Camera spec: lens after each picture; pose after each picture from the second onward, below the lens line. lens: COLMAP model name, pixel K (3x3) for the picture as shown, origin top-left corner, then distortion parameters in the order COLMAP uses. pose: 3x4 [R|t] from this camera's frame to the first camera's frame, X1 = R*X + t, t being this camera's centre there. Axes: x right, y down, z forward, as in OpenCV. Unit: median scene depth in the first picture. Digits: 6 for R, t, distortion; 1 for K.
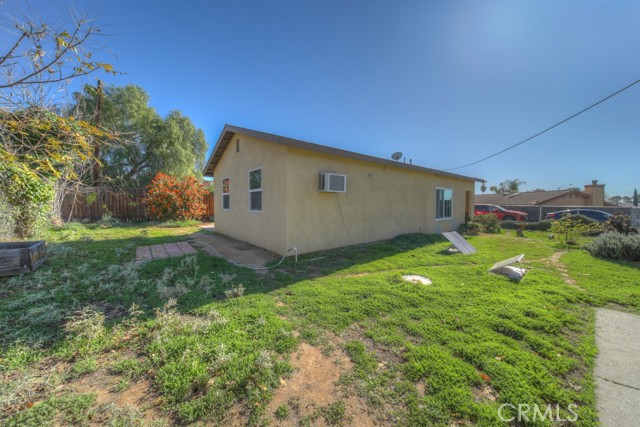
lens RADIAL K [[227.0, 0, 320.6], [0, 227.0, 209.3], [0, 0, 1]] dist [-0.000659, -0.000390]
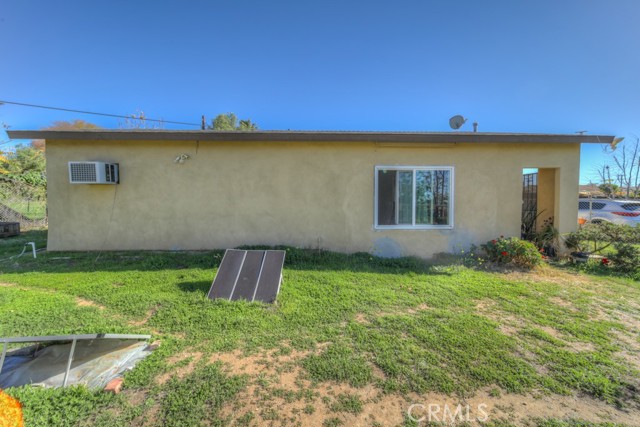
lens RADIAL K [[227.0, 0, 320.6], [0, 227.0, 209.3], [0, 0, 1]] dist [-0.000659, -0.000390]
pose [[0.786659, 0.014606, -0.617215, 1.085669], [-0.013169, 0.999890, 0.006878, 0.002101], [0.617247, 0.002718, 0.786764, 0.733398]]
